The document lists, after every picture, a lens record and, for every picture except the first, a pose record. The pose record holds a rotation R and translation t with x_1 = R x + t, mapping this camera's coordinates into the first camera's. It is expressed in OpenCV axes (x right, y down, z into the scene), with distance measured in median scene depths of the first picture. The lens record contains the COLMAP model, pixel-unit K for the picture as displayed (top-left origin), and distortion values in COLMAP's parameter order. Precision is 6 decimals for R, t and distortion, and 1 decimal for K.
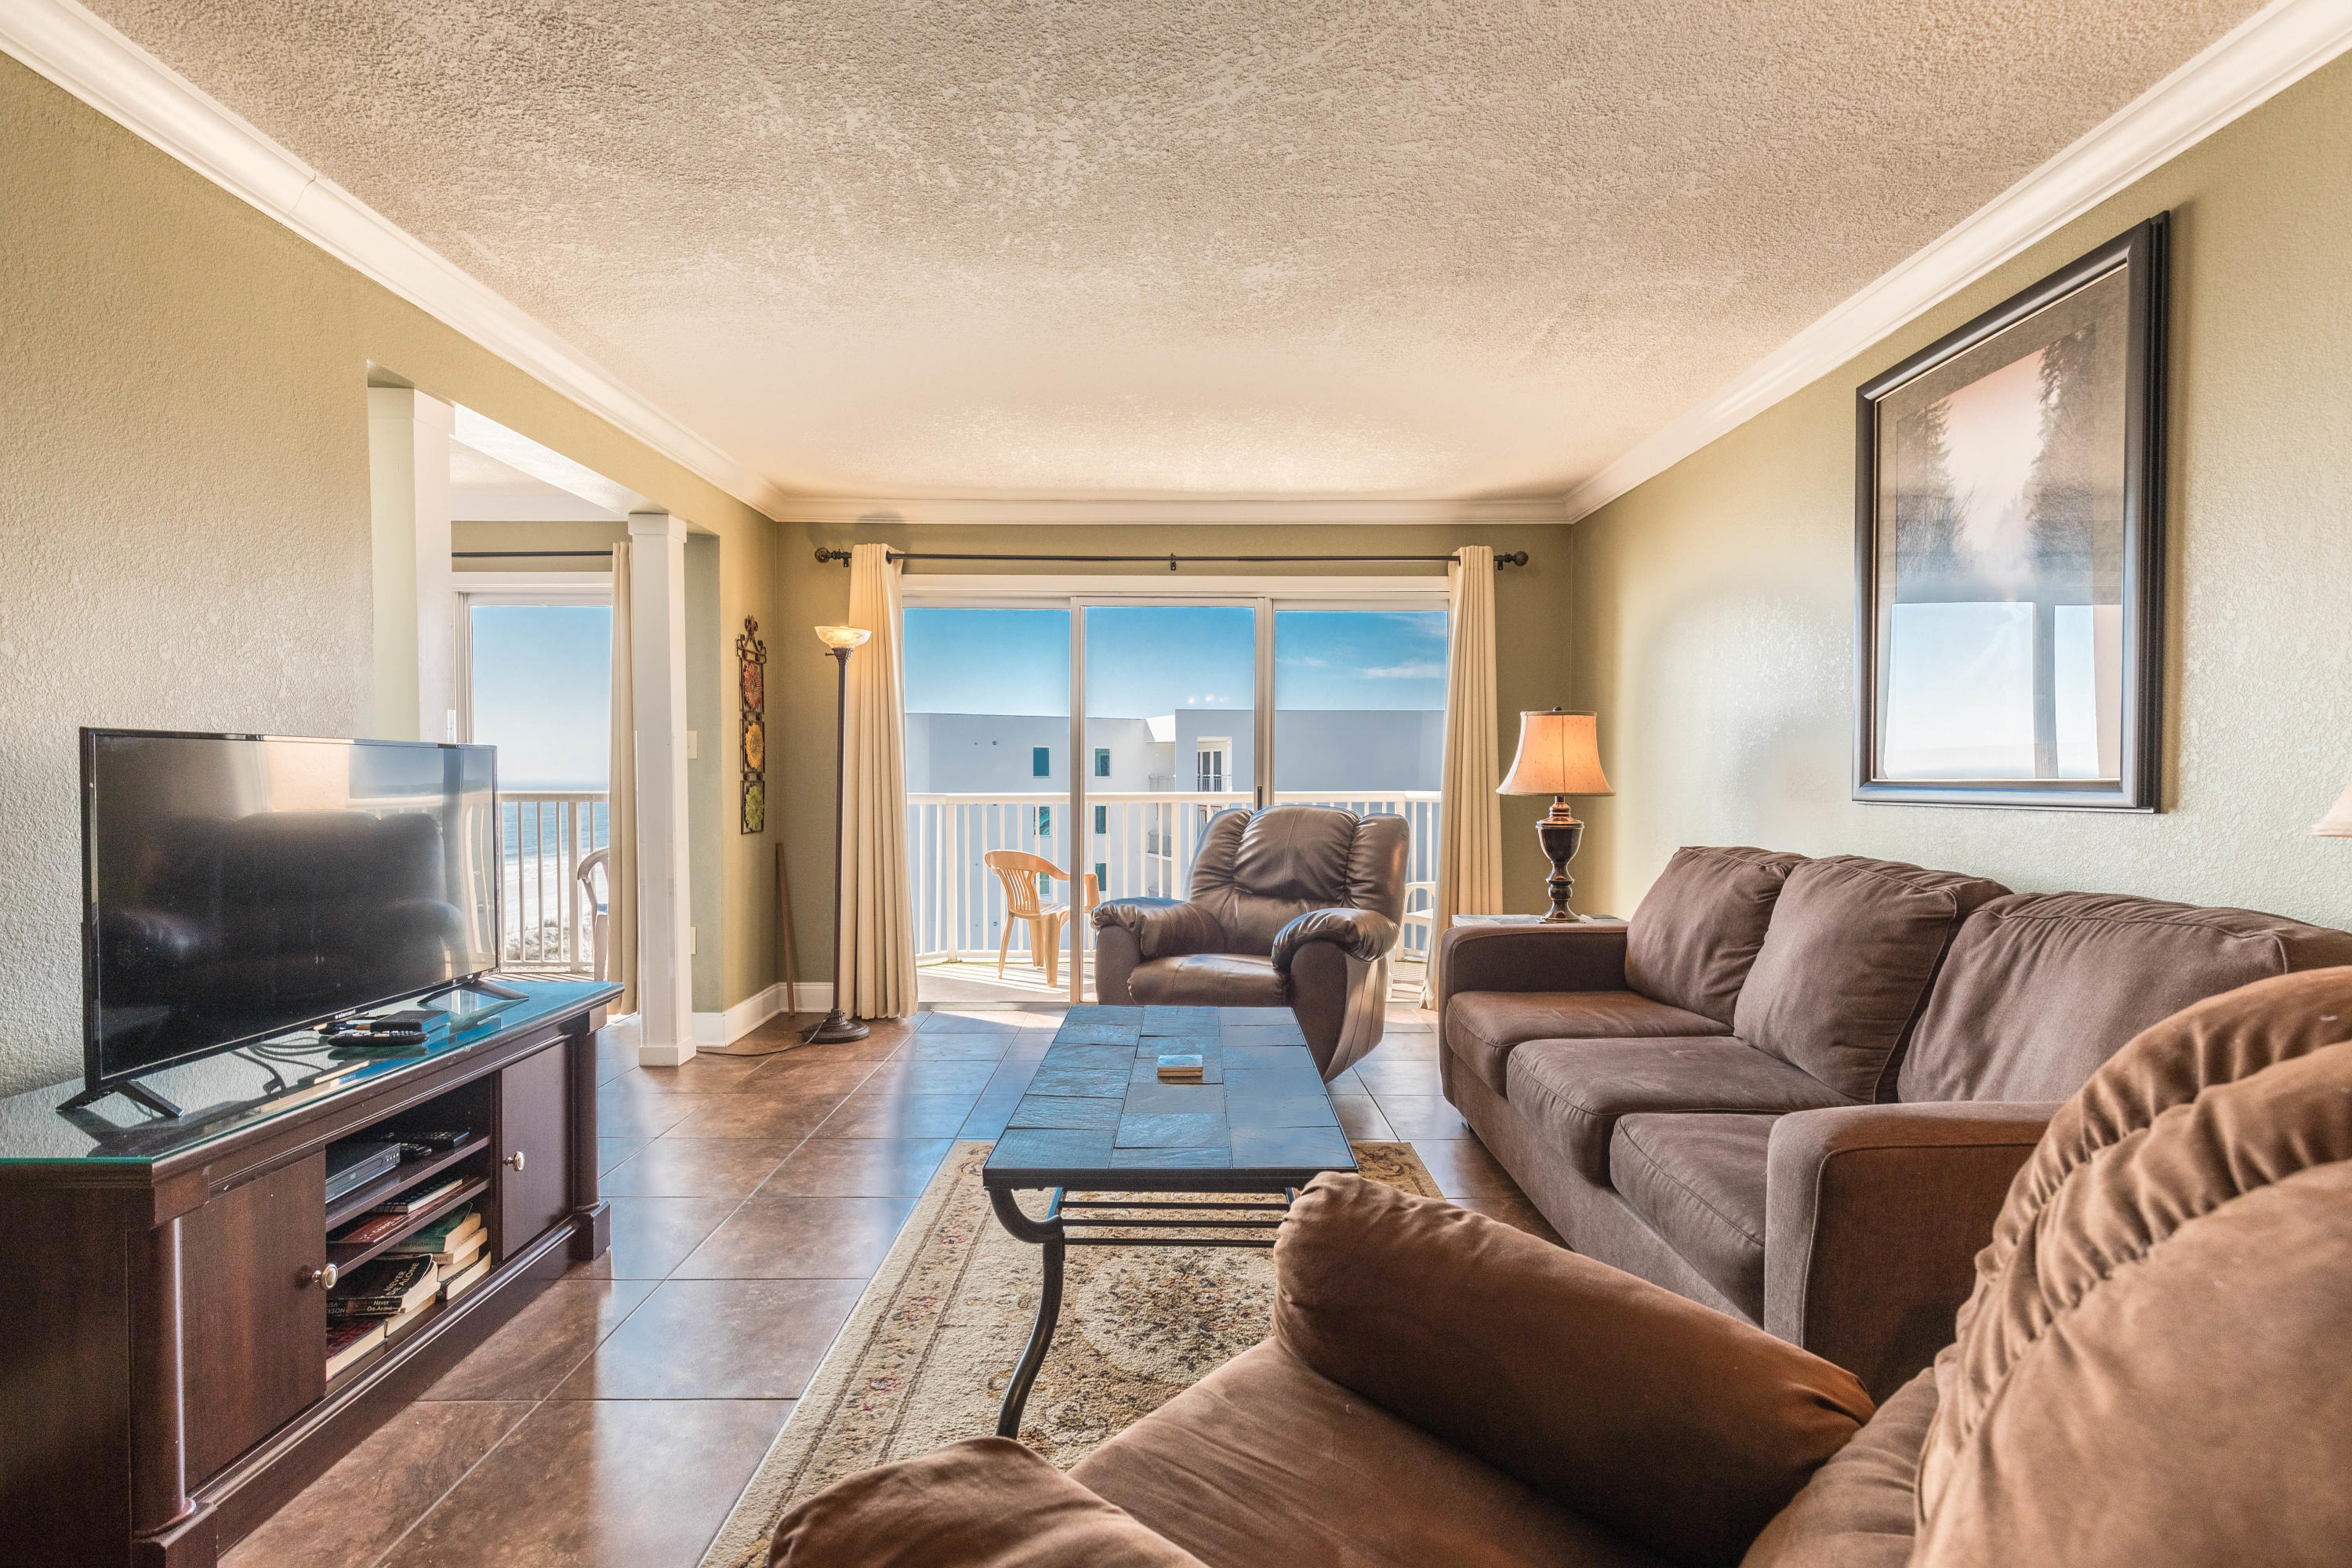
lens RADIAL K [[1066.6, 0, 1177.7], [0, 1066.6, 800.2], [0, 0, 1]] dist [0.002730, 0.000736]
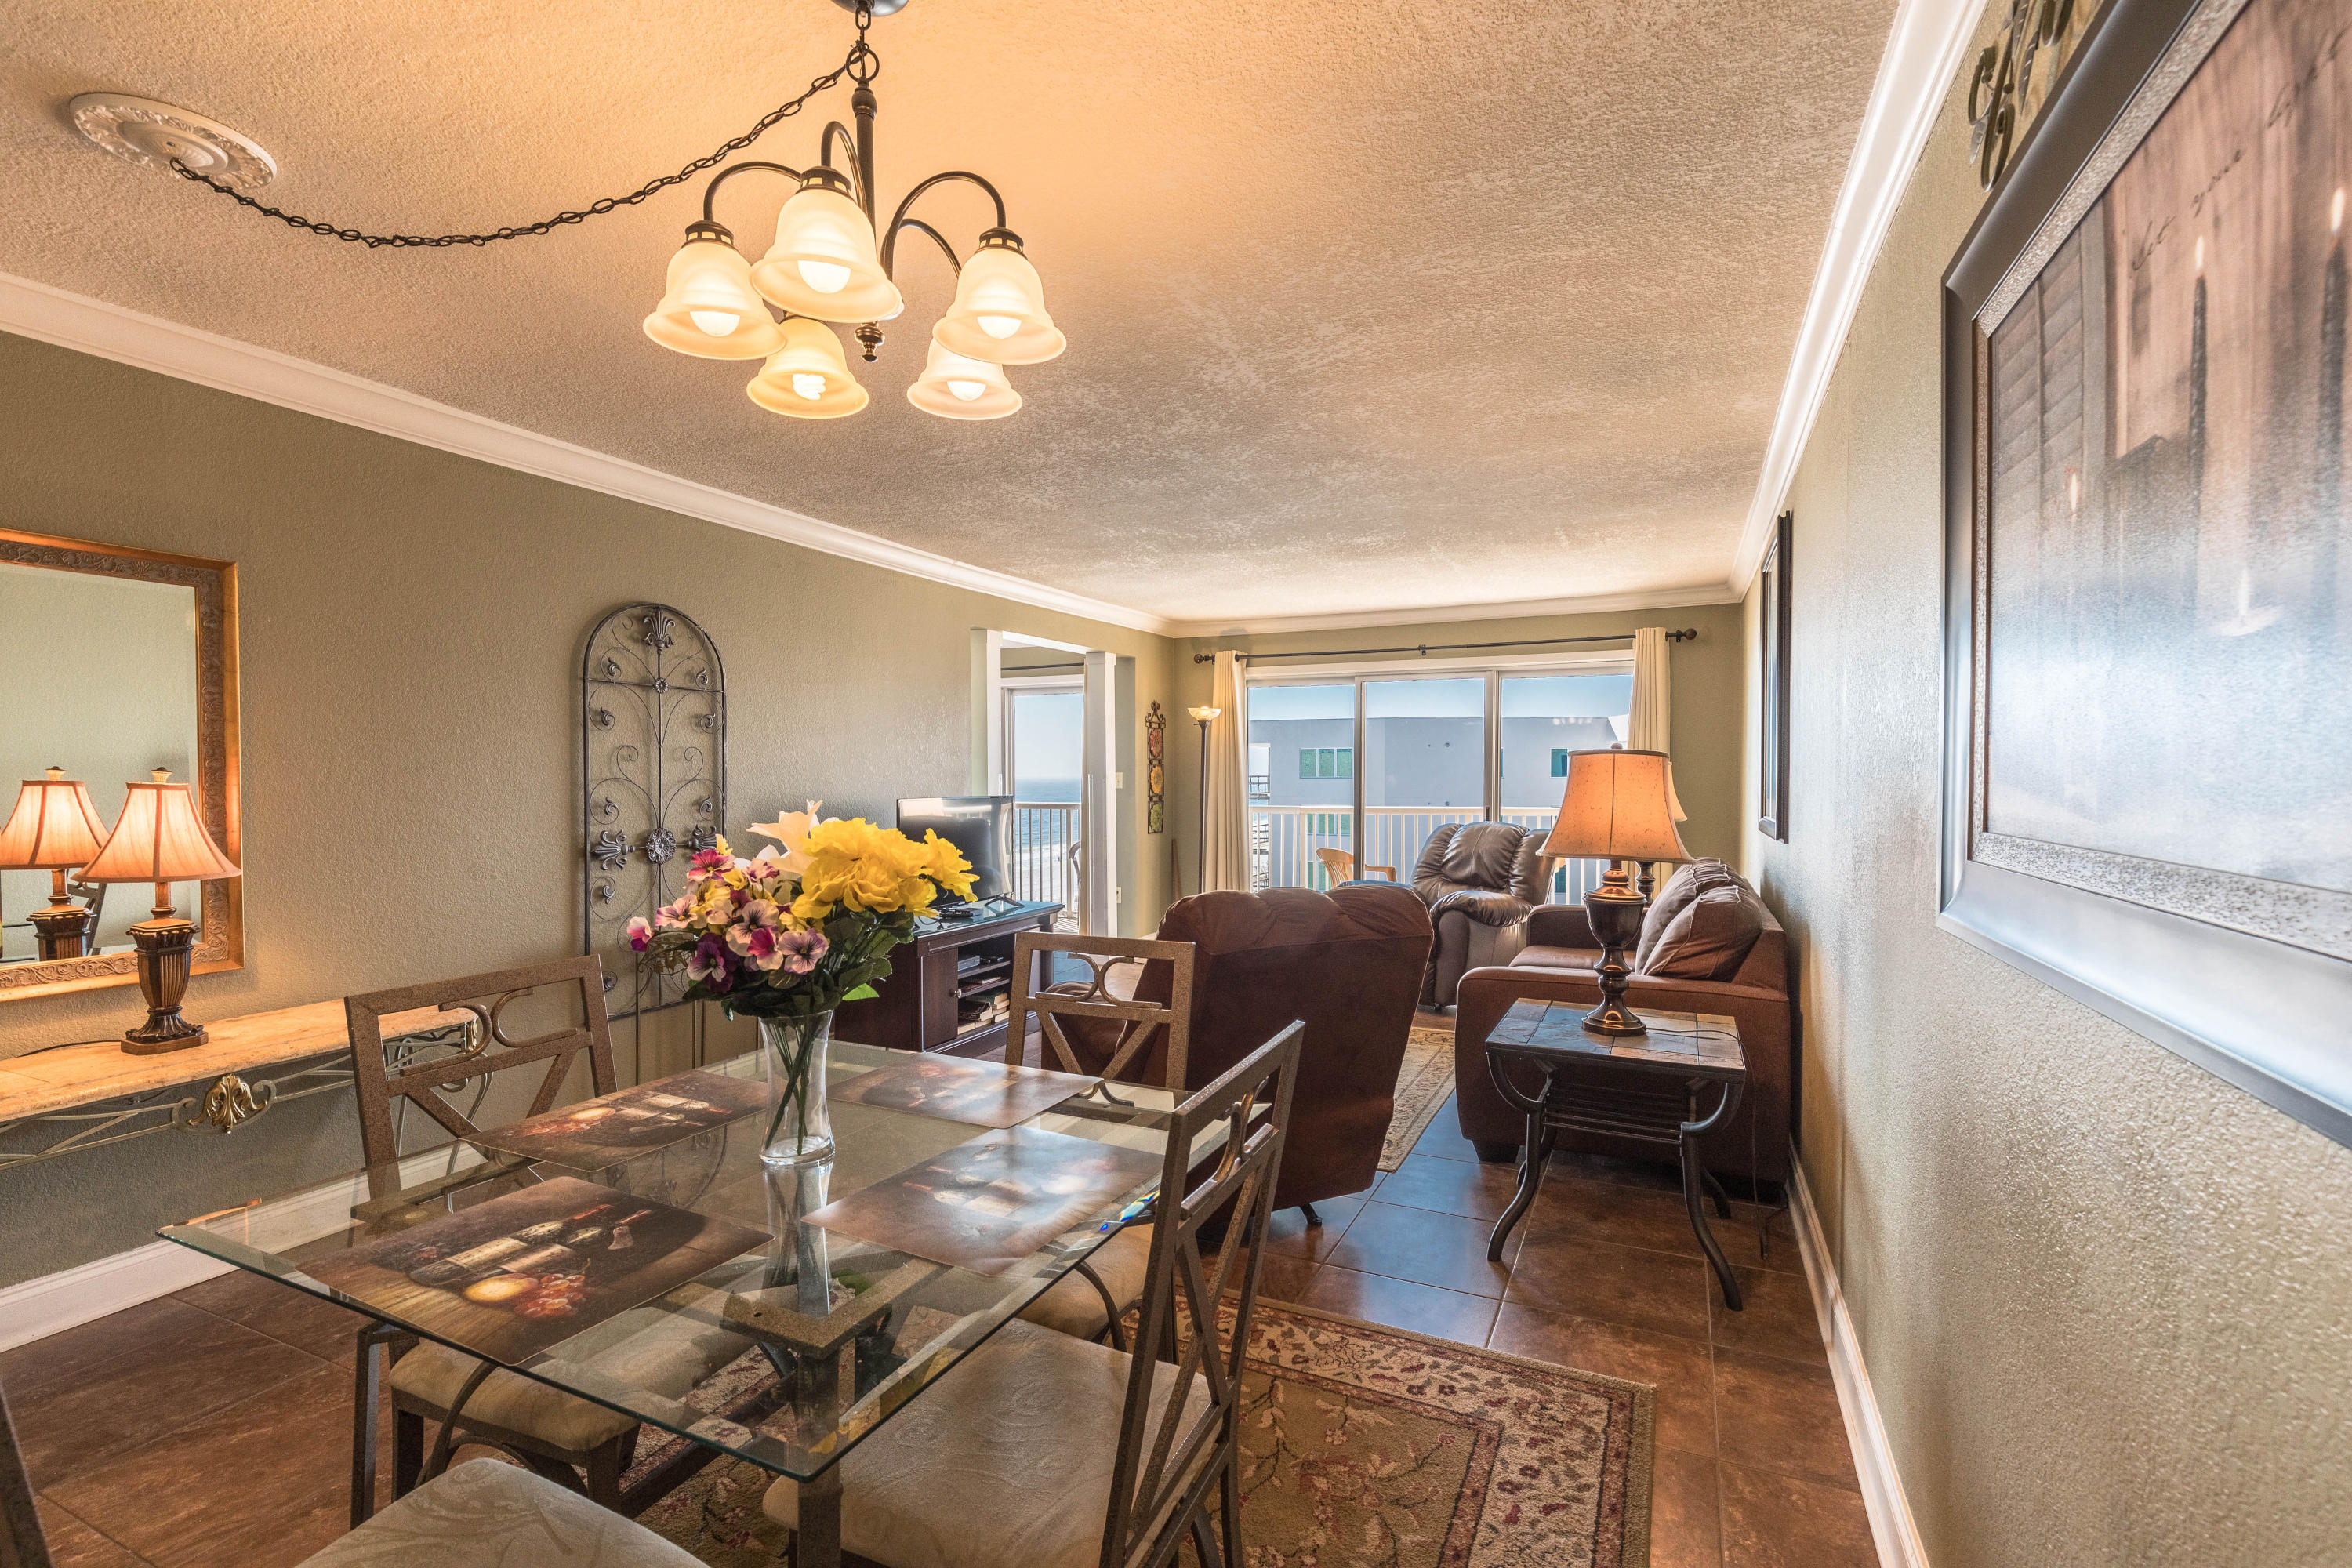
lens RADIAL K [[1059.6, 0, 1176.6], [0, 1059.6, 791.8], [0, 0, 1]] dist [0.001946, 0.000108]
pose [[0.904614, 0.004419, -0.426208, 0.360106], [-0.006837, 0.999968, -0.004144, -0.029017], [0.426176, 0.006663, 0.904616, -0.507636]]
